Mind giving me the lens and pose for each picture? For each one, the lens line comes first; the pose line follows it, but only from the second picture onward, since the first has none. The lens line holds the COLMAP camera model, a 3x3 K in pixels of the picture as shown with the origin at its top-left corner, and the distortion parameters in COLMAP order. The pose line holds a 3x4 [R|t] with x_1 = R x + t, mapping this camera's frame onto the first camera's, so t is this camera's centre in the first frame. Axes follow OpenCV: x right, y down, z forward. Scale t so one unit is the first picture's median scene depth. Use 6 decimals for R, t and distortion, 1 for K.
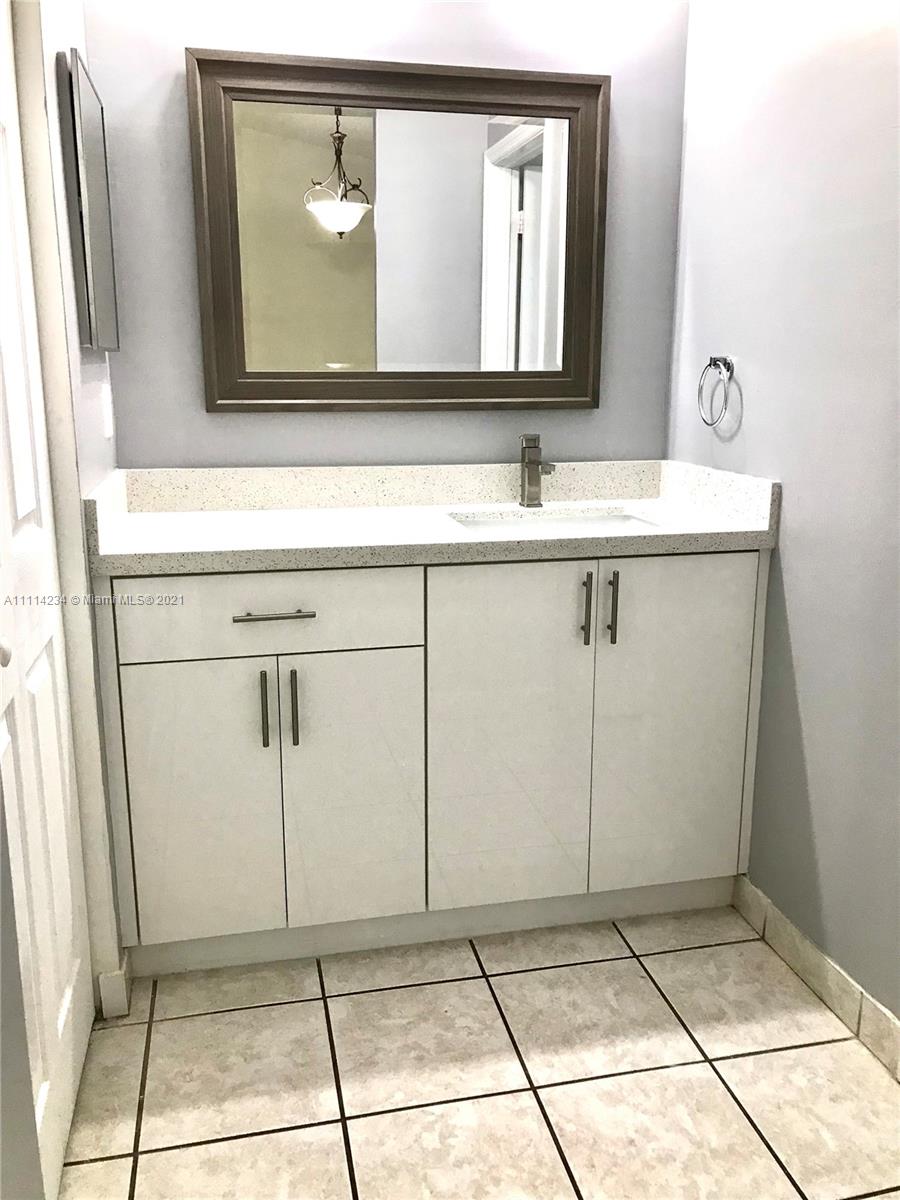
lens RADIAL K [[982.7, 0, 445.9], [0, 982.7, 595.4], [0, 0, 1]] dist [0.005035, 0.034094]
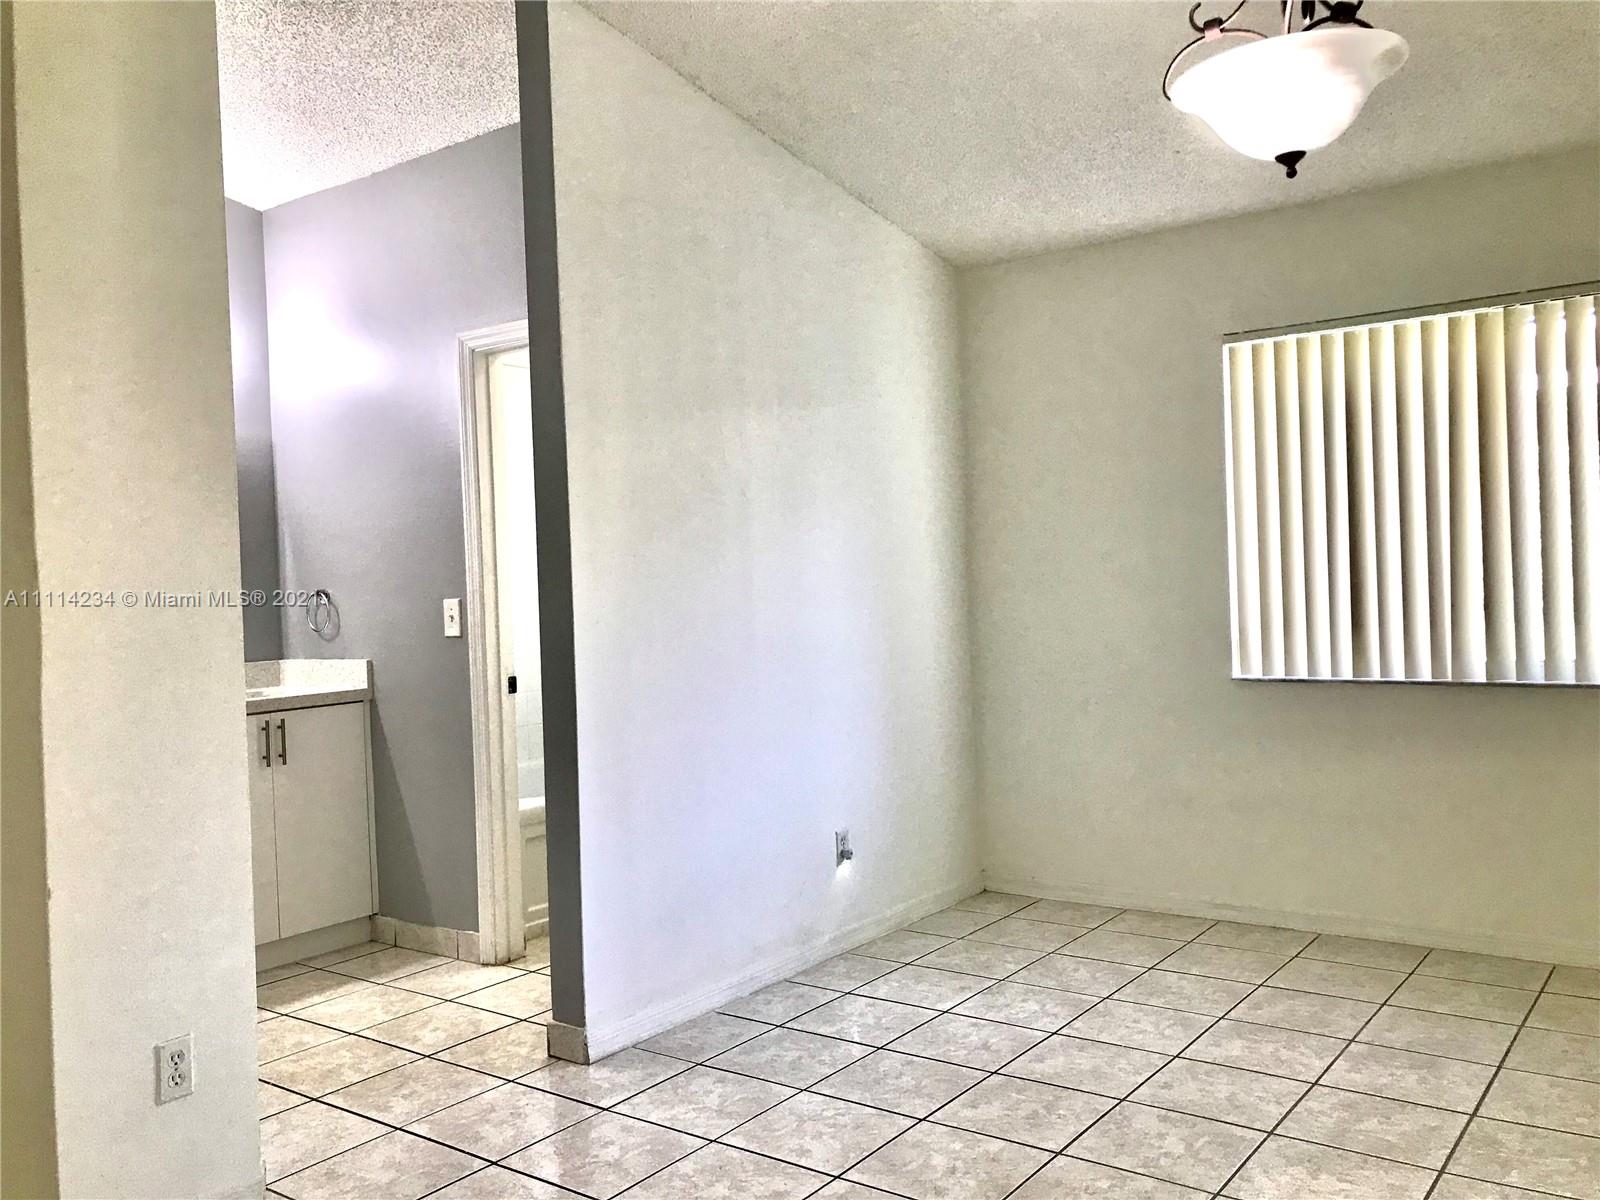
lens RADIAL K [[1310.3, 0, 803.6], [0, 1310.3, 594.0], [0, 0, 1]] dist [0.005035, 0.034094]
pose [[0.748538, -0.041248, 0.661808, -0.597185], [0.187143, 0.970631, -0.151172, 0.257722], [-0.636136, 0.237011, 0.734273, -1.171863]]
